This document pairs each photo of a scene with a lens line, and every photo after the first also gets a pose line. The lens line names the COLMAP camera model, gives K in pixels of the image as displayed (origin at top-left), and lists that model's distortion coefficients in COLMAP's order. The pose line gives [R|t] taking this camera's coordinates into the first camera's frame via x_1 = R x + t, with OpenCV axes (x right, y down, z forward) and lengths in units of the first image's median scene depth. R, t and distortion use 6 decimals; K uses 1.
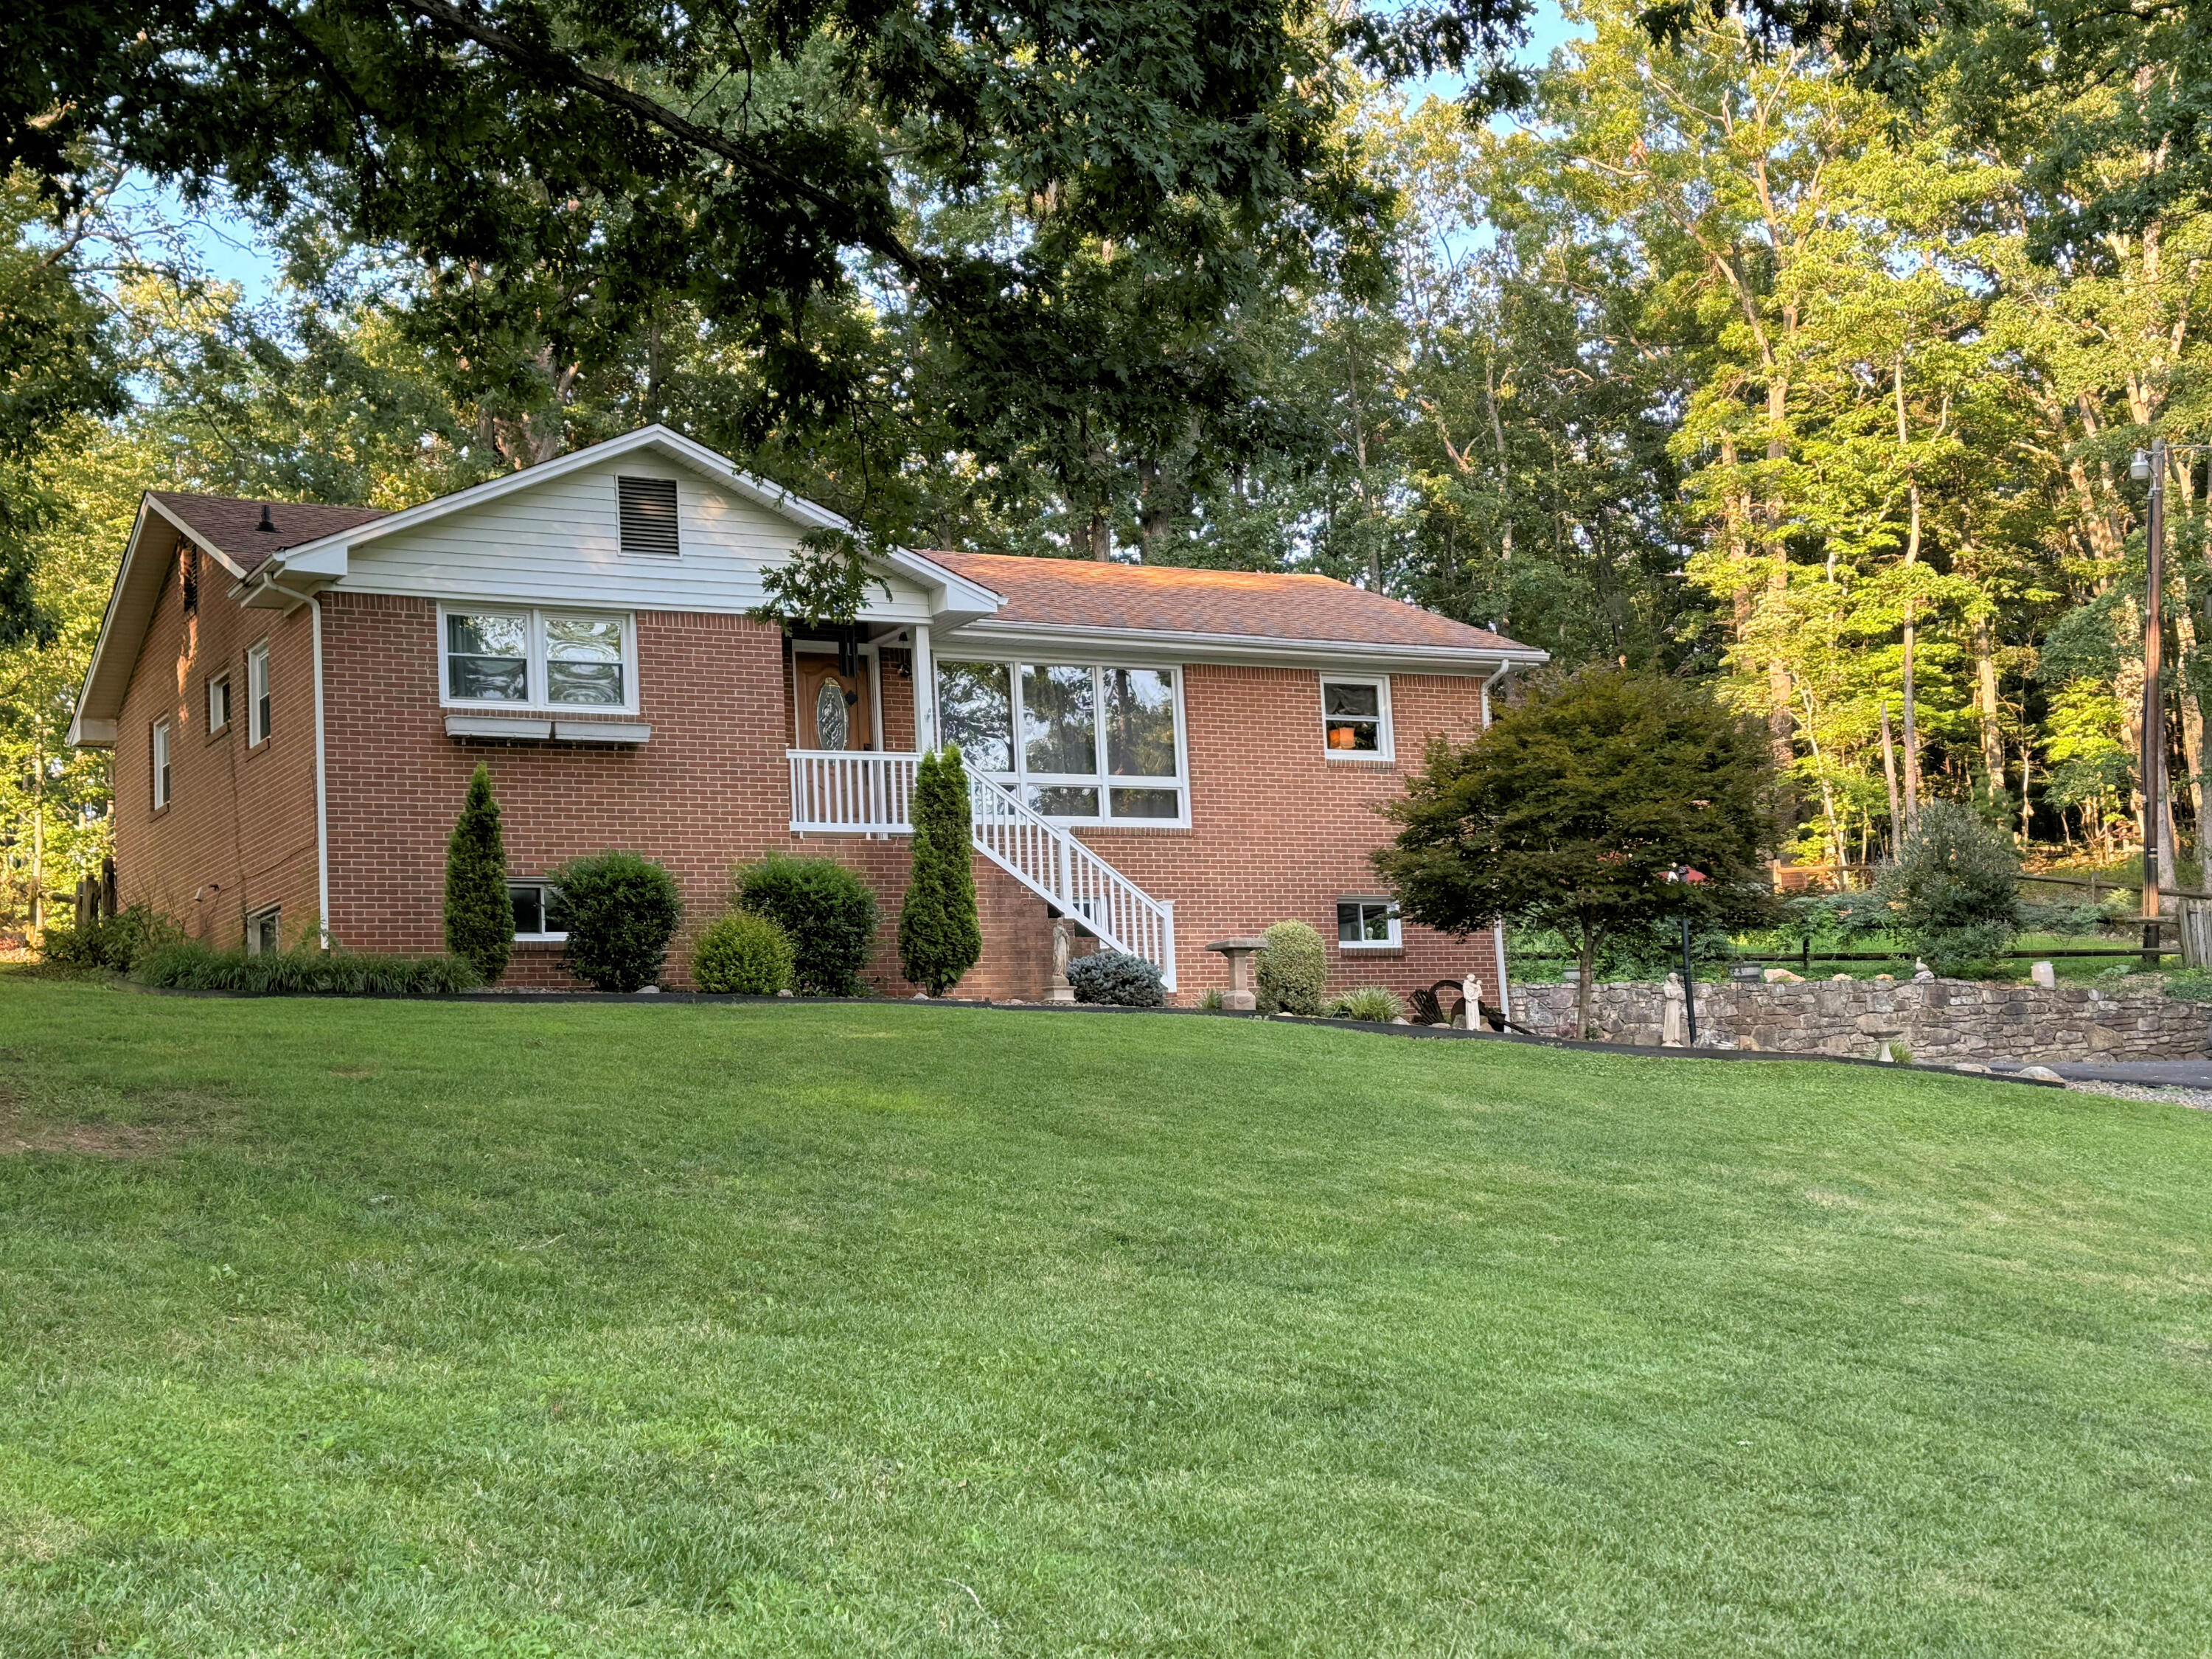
lens RADIAL K [[3026.1, 0, 1106.0], [0, 3026.1, 829.5], [0, 0, 1]] dist [0.120191, -0.065773]
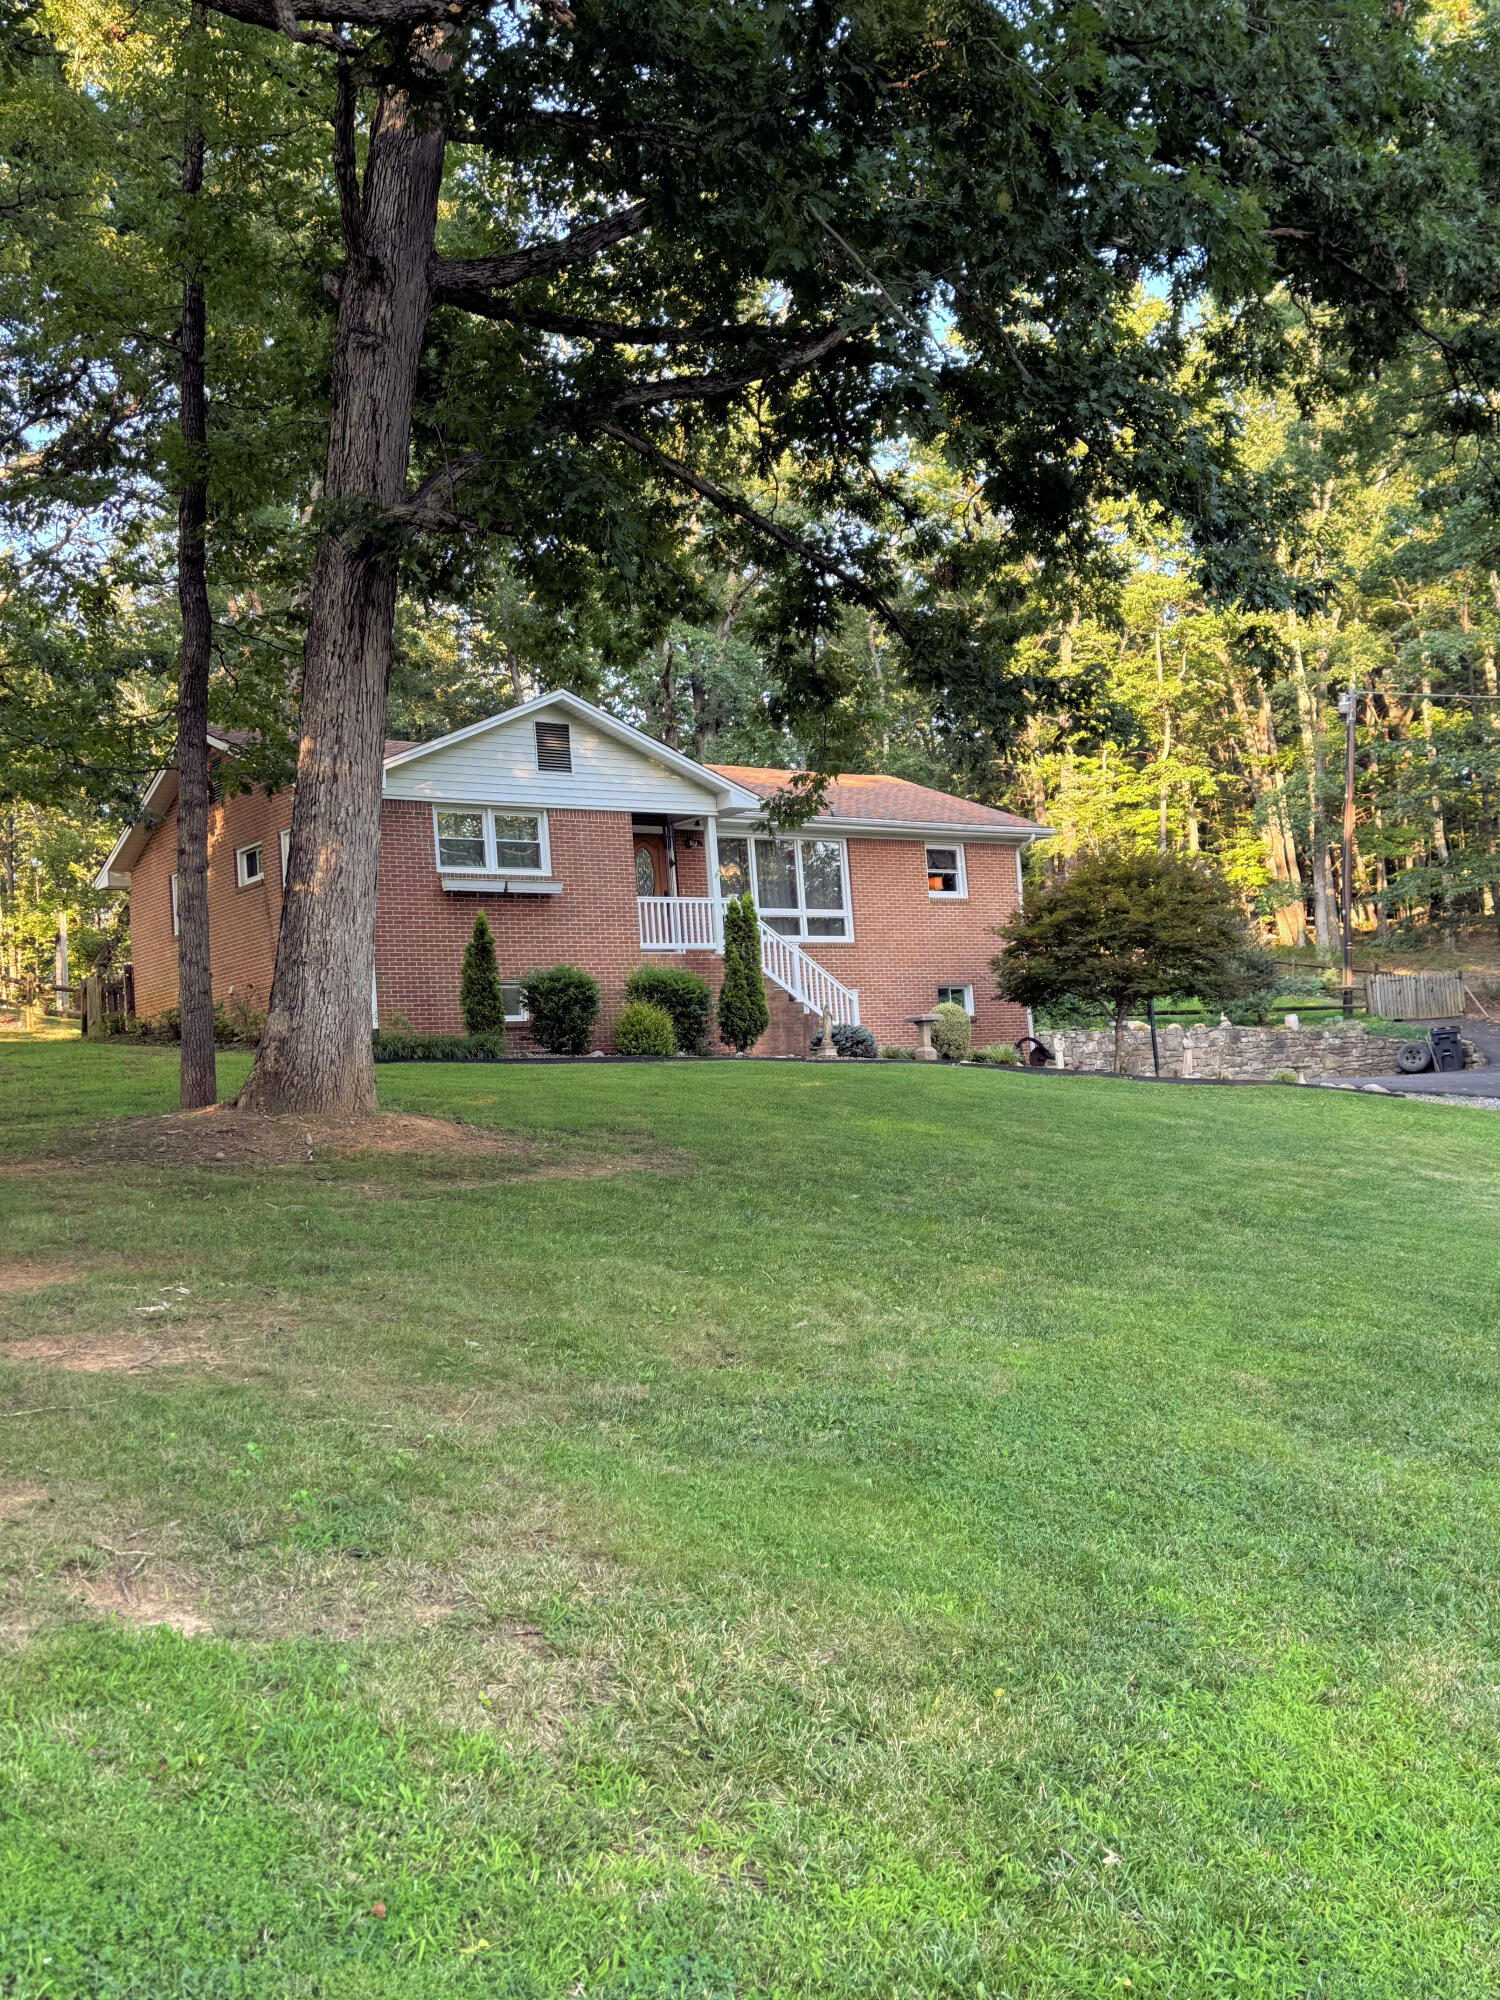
lens RADIAL K [[2060.8, 0, 750.0], [0, 2060.8, 1000.0], [0, 0, 1]] dist [0.105407, 0.000311]
pose [[0.990759, -0.009942, 0.135267, -0.185210], [0.004330, 0.999120, 0.041718, -0.016601], [-0.135562, -0.040747, 0.989931, -0.065357]]
